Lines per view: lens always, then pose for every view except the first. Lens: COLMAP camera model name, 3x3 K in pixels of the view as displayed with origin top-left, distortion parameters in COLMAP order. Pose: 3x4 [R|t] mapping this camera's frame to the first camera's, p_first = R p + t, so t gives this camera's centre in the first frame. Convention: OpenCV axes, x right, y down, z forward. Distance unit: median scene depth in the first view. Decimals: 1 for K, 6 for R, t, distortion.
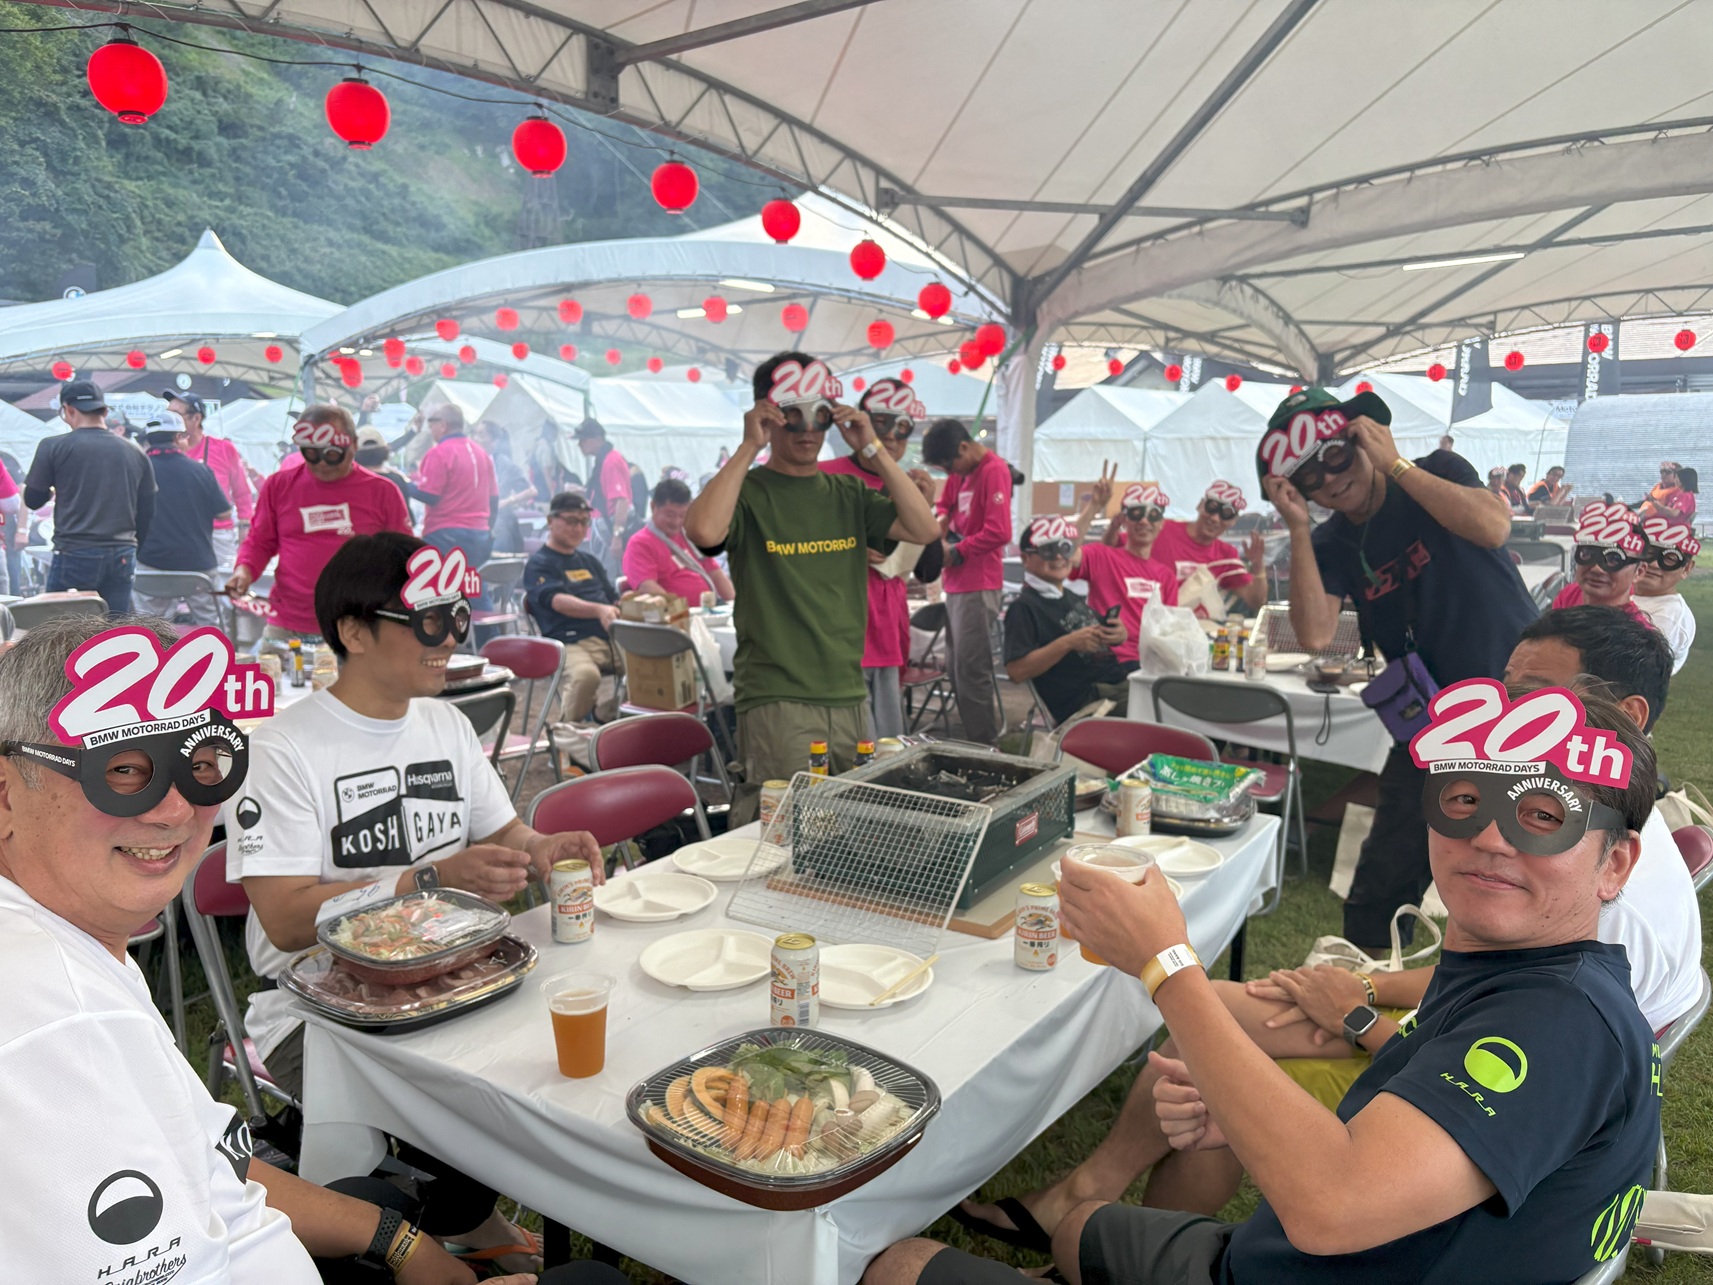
lens RADIAL K [[1325.0, 0, 863.1], [0, 1325.0, 647.3], [0, 0, 1]] dist [0.029997, -0.021501]
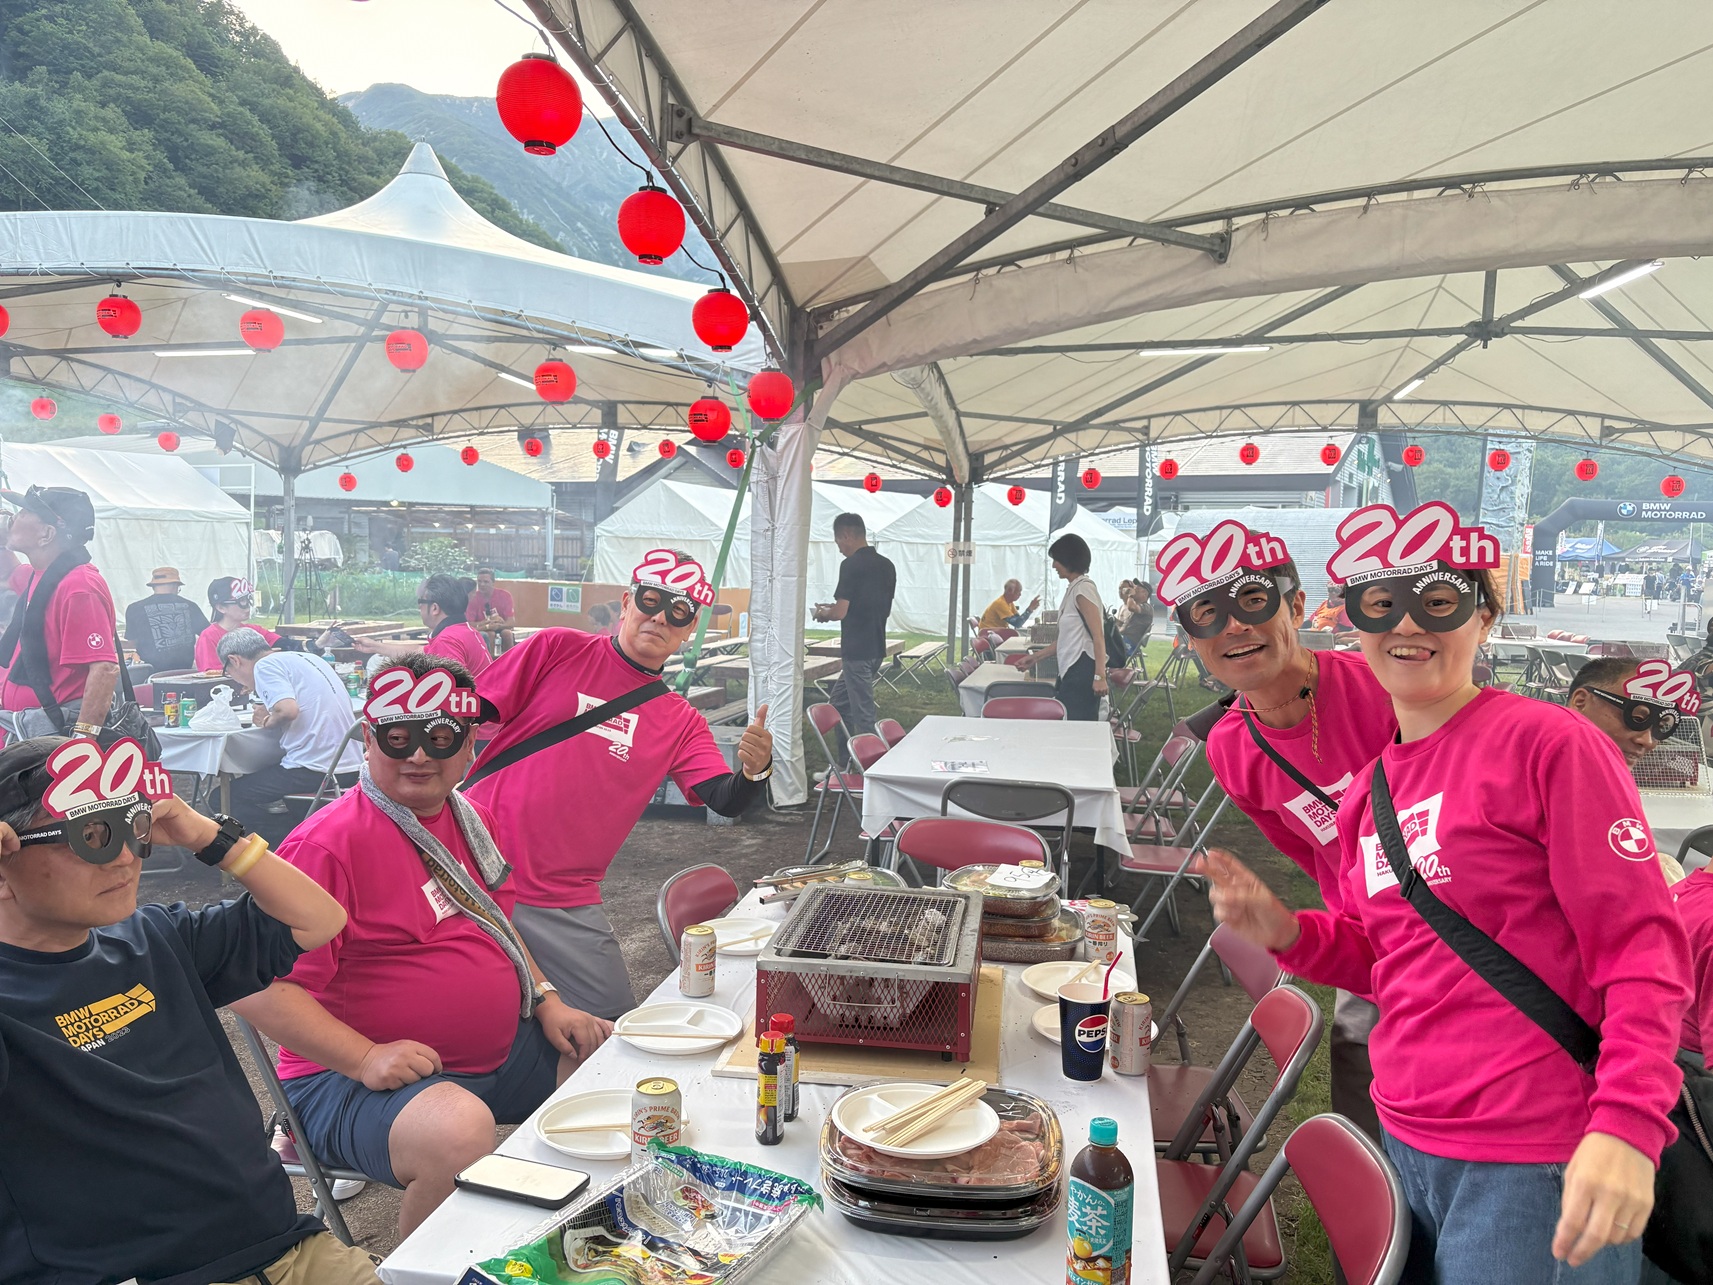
lens RADIAL K [[1325.0, 0, 859.7], [0, 1325.0, 637.5], [0, 0, 1]] dist [0.029997, -0.021501]
pose [[0.925666, -0.007030, 0.378277, -0.068692], [0.037157, 0.996683, -0.072404, -0.040532], [-0.376513, 0.081077, 0.922857, 0.247944]]
